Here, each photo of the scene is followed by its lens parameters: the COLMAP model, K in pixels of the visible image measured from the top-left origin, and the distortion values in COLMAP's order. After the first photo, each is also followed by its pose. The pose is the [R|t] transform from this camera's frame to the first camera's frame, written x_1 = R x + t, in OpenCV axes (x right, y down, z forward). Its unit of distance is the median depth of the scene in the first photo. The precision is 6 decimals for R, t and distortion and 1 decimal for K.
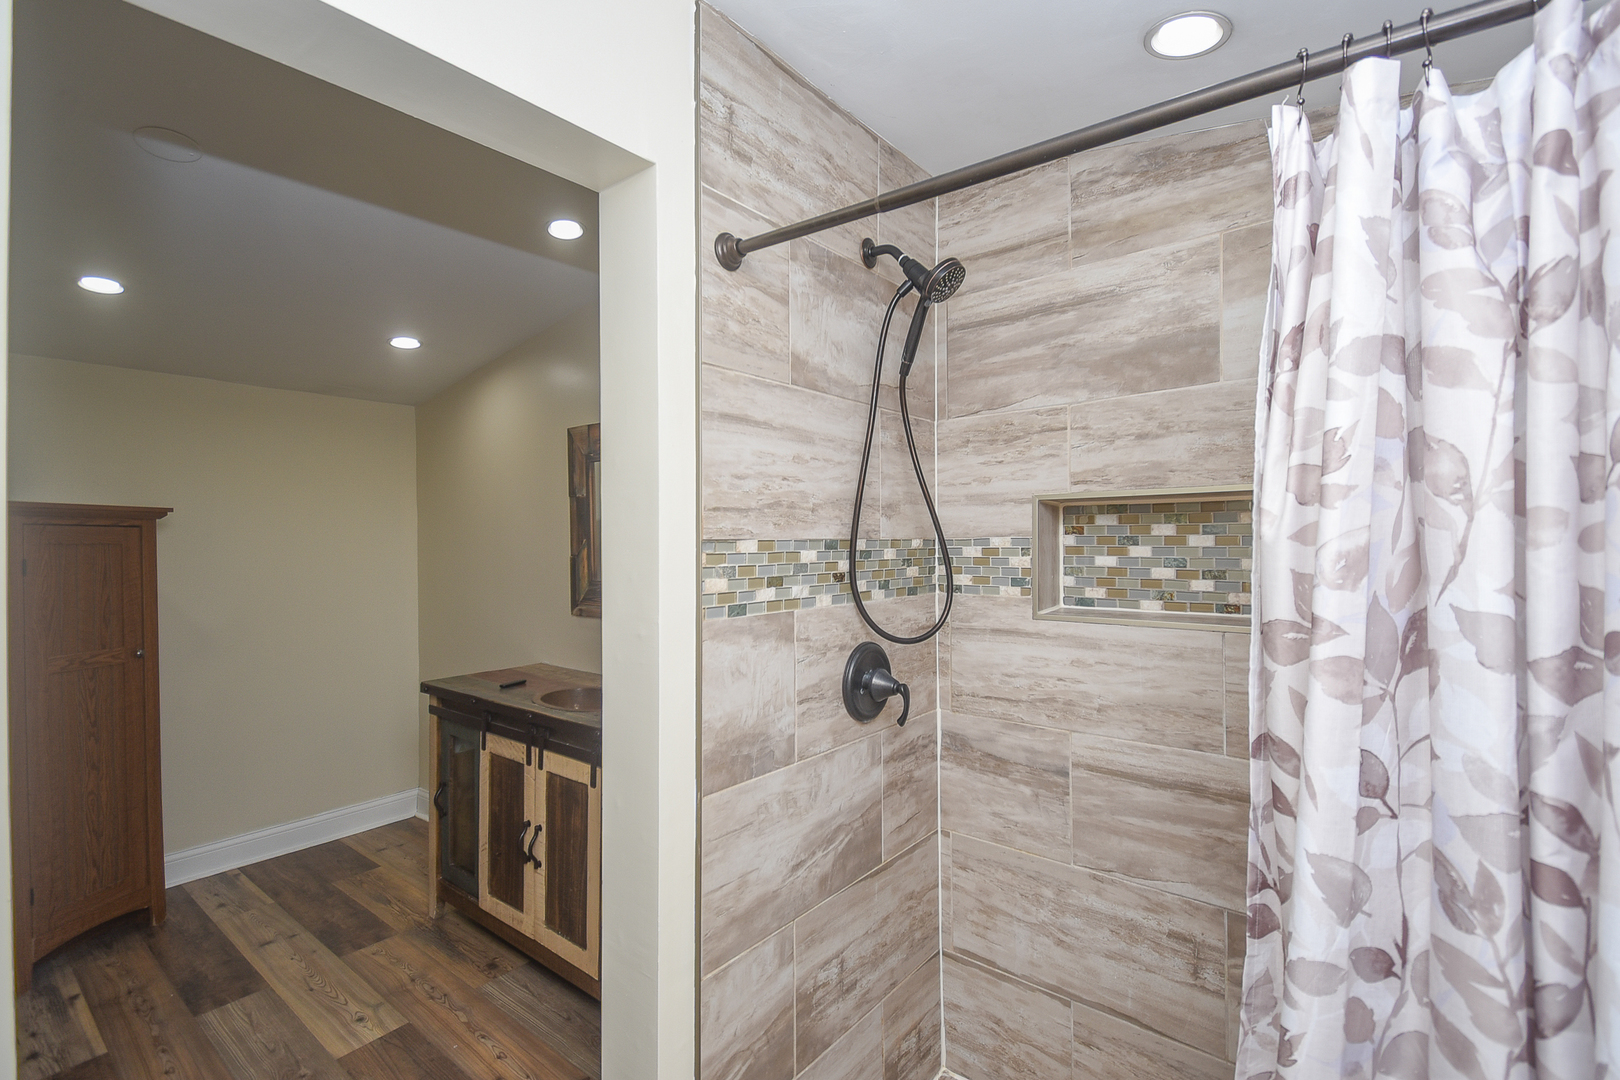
lens RADIAL K [[718.1, 0, 823.6], [0, 718.1, 542.0], [0, 0, 1]] dist [0.029356, -0.013771]
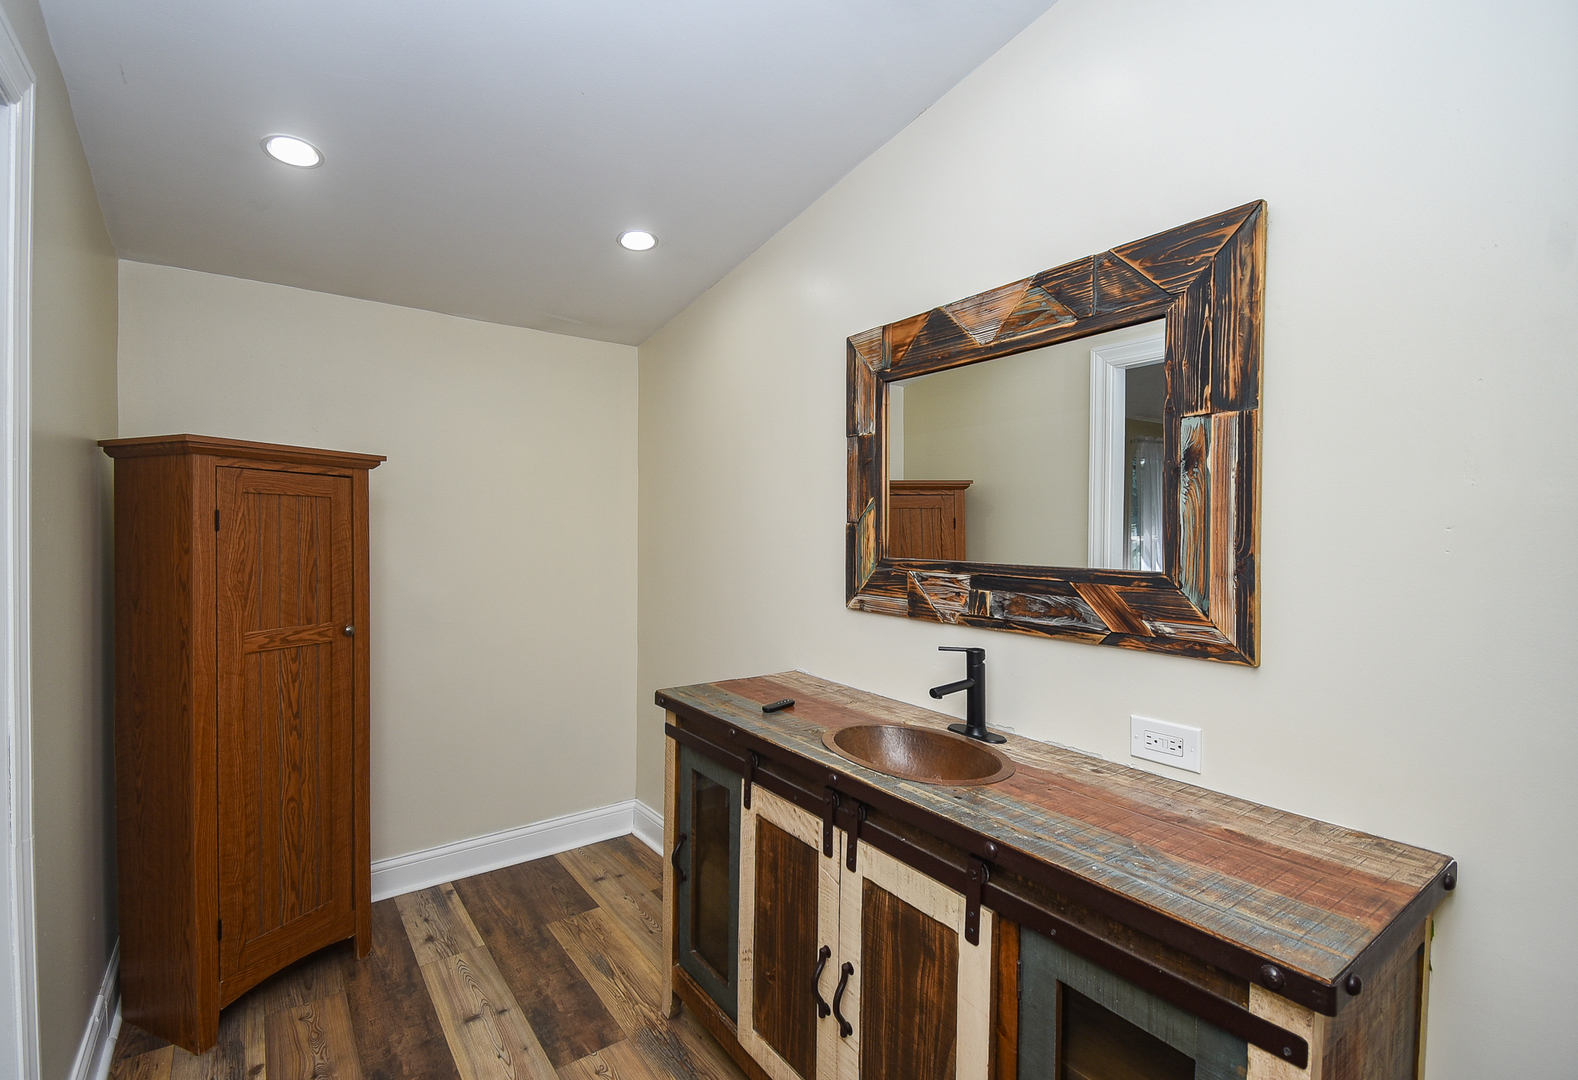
lens RADIAL K [[725.9, 0, 792.1], [0, 725.9, 539.1], [0, 0, 1]] dist [0.017573, 0.000856]
pose [[0.963327, 0.022471, -0.267386, -0.243181], [-0.018156, 0.999662, 0.018601, 0.026064], [0.267714, -0.013064, 0.963410, 0.351226]]
